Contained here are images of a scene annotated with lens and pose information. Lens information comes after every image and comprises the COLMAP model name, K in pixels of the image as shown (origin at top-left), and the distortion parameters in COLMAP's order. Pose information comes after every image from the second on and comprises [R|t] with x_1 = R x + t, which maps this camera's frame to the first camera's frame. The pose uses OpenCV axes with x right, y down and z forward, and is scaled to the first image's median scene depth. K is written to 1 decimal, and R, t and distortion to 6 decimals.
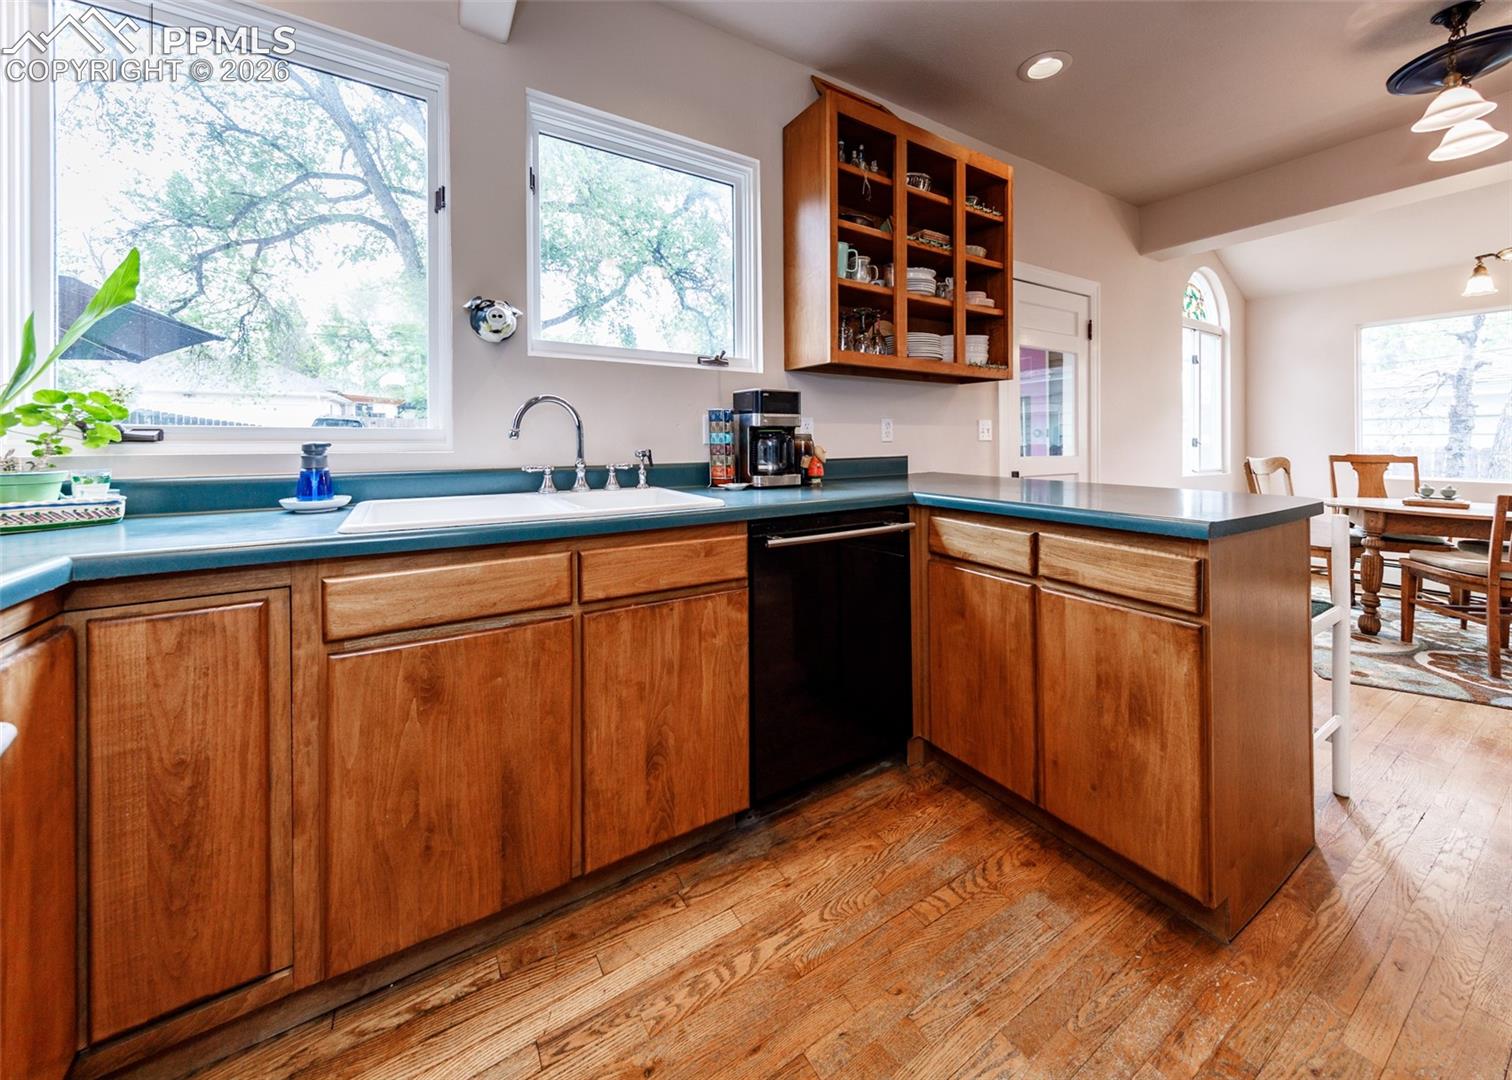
lens RADIAL K [[544.0, 0, 792.7], [0, 544.0, 433.6], [0, 0, 1]] dist [0.014703, -0.001997]
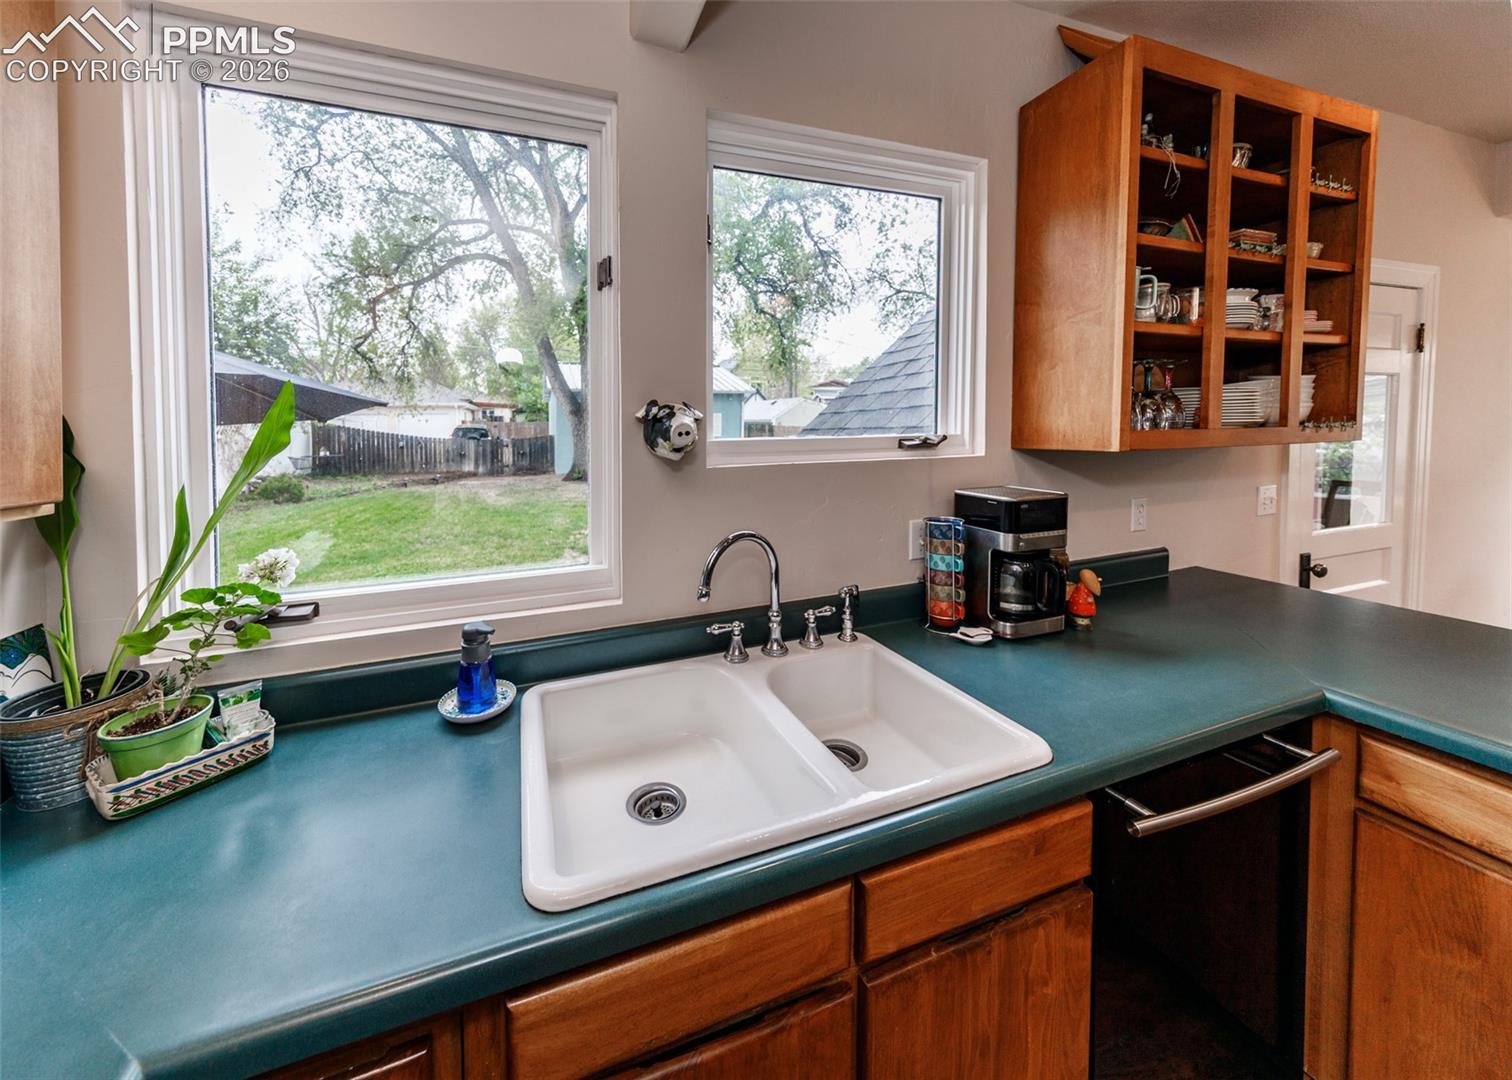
lens RADIAL K [[536.3, 0, 726.5], [0, 536.3, 436.9], [0, 0, 1]] dist [0.012644, -0.001811]
pose [[0.969203, -0.011478, -0.245994, -0.188967], [0.014931, 0.999814, 0.012175, -0.132985], [0.245809, -0.015473, 0.969195, 0.200017]]
